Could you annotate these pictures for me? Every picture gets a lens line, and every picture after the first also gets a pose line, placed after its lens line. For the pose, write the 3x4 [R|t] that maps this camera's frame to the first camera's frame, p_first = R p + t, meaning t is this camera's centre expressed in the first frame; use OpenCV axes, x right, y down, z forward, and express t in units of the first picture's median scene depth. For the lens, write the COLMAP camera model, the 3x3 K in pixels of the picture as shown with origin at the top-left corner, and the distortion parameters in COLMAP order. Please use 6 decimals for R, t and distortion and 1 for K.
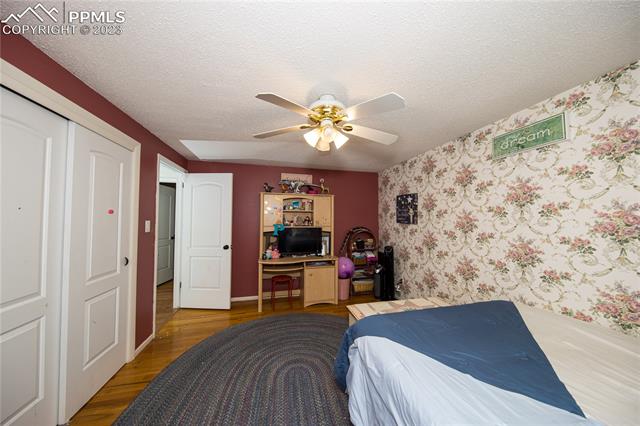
lens RADIAL K [[204.0, 0, 319.4], [0, 204.0, 215.6], [0, 0, 1]] dist [-0.004308, -0.001187]
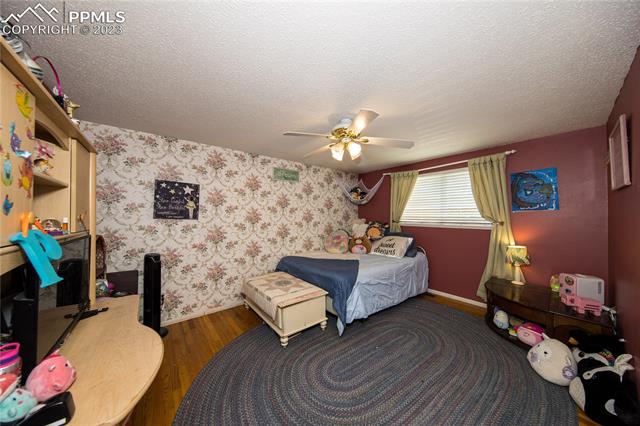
lens RADIAL K [[204.0, 0, 321.0], [0, 204.0, 214.3], [0, 0, 1]] dist [-0.004308, -0.001187]
pose [[-0.440242, 0.007083, 0.897851, -0.623352], [-0.018179, 0.999694, -0.016800, 0.028325], [-0.897695, -0.023719, -0.439978, 1.001145]]
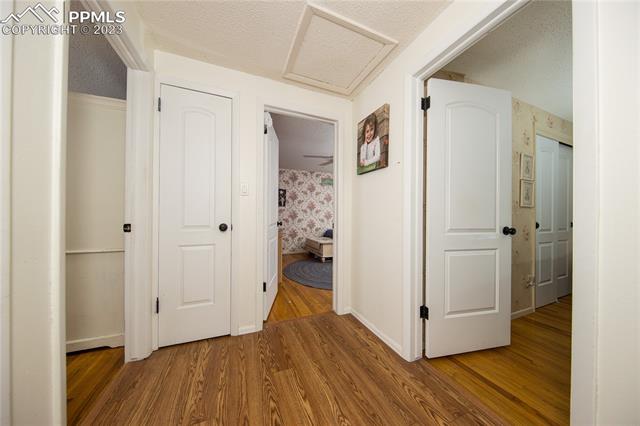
lens RADIAL K [[204.0, 0, 320.3], [0, 204.0, 216.1], [0, 0, 1]] dist [-0.004308, -0.001187]
pose [[-0.166001, -0.004548, 0.986115, -1.524657], [-0.030009, 0.999550, -0.000441, 0.132923], [-0.985669, -0.029666, -0.166063, 1.093427]]
